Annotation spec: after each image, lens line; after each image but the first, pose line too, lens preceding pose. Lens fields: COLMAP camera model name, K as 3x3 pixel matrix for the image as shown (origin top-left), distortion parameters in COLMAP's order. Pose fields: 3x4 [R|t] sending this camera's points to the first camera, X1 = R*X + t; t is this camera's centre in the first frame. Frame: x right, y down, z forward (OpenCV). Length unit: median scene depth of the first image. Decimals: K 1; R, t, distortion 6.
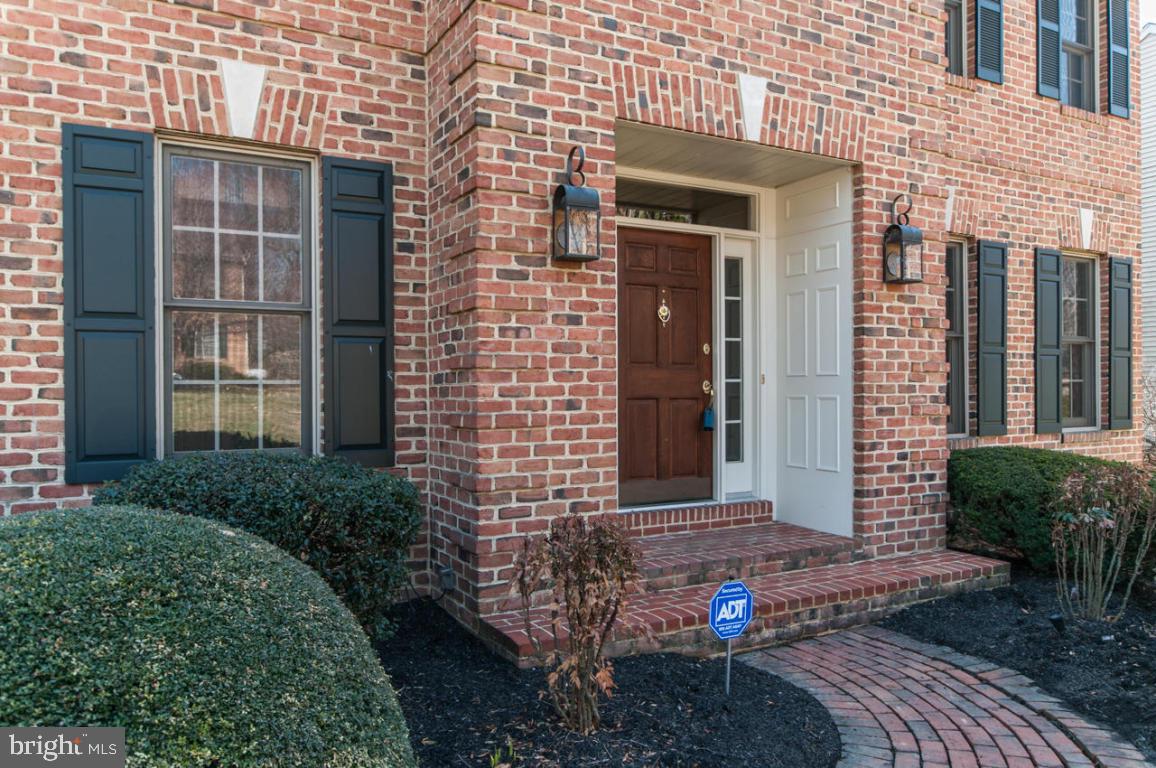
lens RADIAL K [[811.3, 0, 578.0], [0, 811.3, 384.0], [0, 0, 1]] dist [-0.001125, -0.000420]
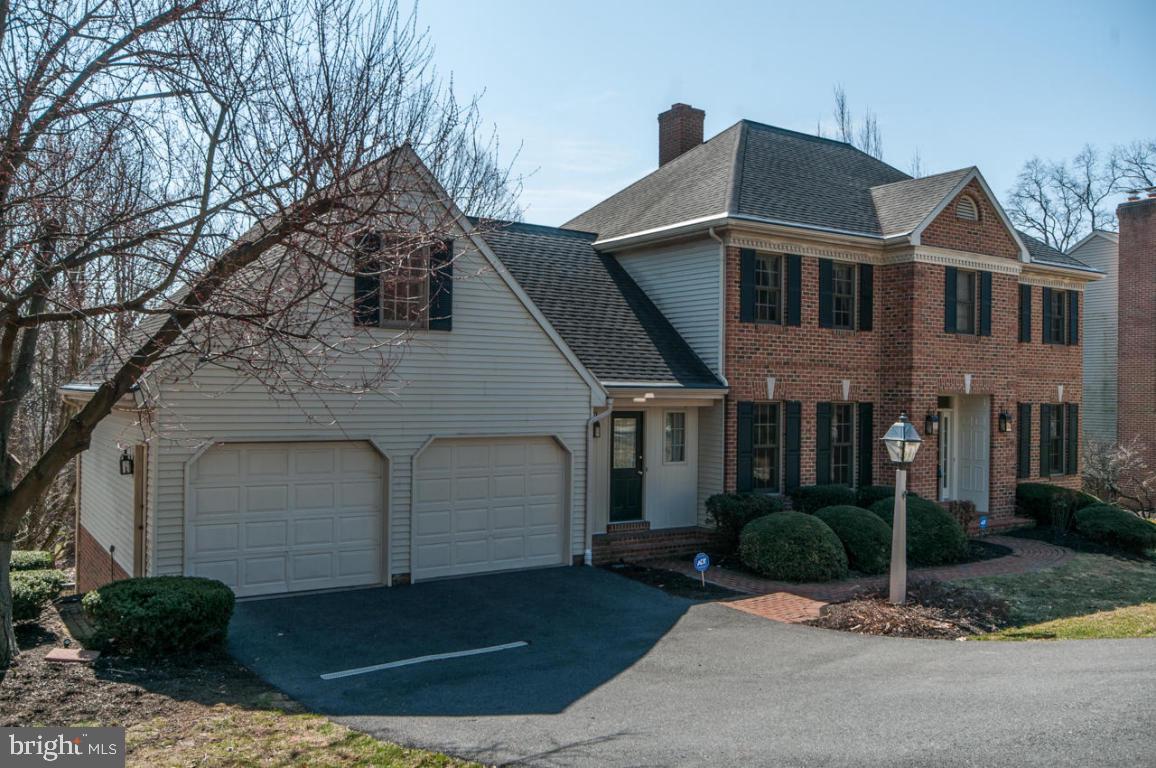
lens RADIAL K [[968.1, 0, 599.9], [0, 968.1, 389.2], [0, 0, 1]] dist [0.000212, -0.003656]
pose [[0.993421, 0.016365, 0.113341, -1.577563], [-0.016214, 0.999866, -0.002252, -0.253013], [-0.113362, 0.000399, 0.993554, -2.536762]]
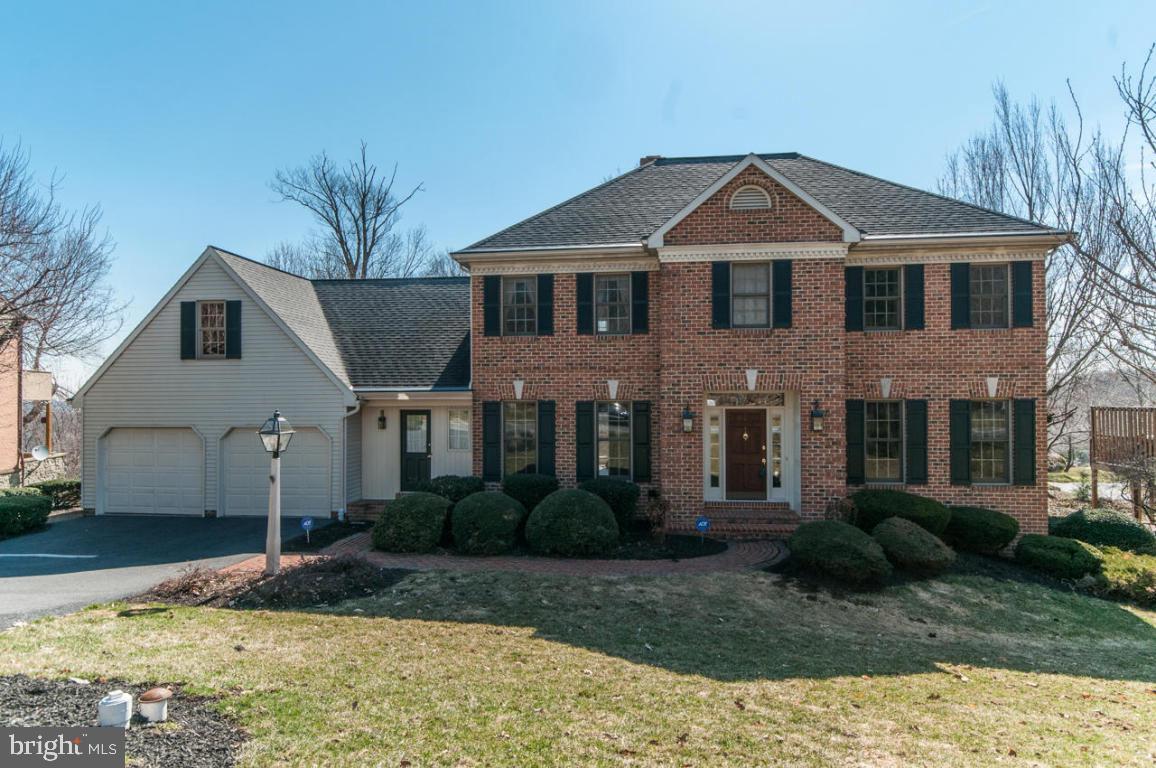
lens RADIAL K [[634.3, 0, 594.0], [0, 634.3, 391.5], [0, 0, 1]] dist [0.003298, 0.000247]
pose [[0.828588, -0.006736, -0.559818, 0.995288], [0.003434, 0.999970, -0.006949, -0.248060], [0.559848, 0.003835, 0.828587, -1.304867]]
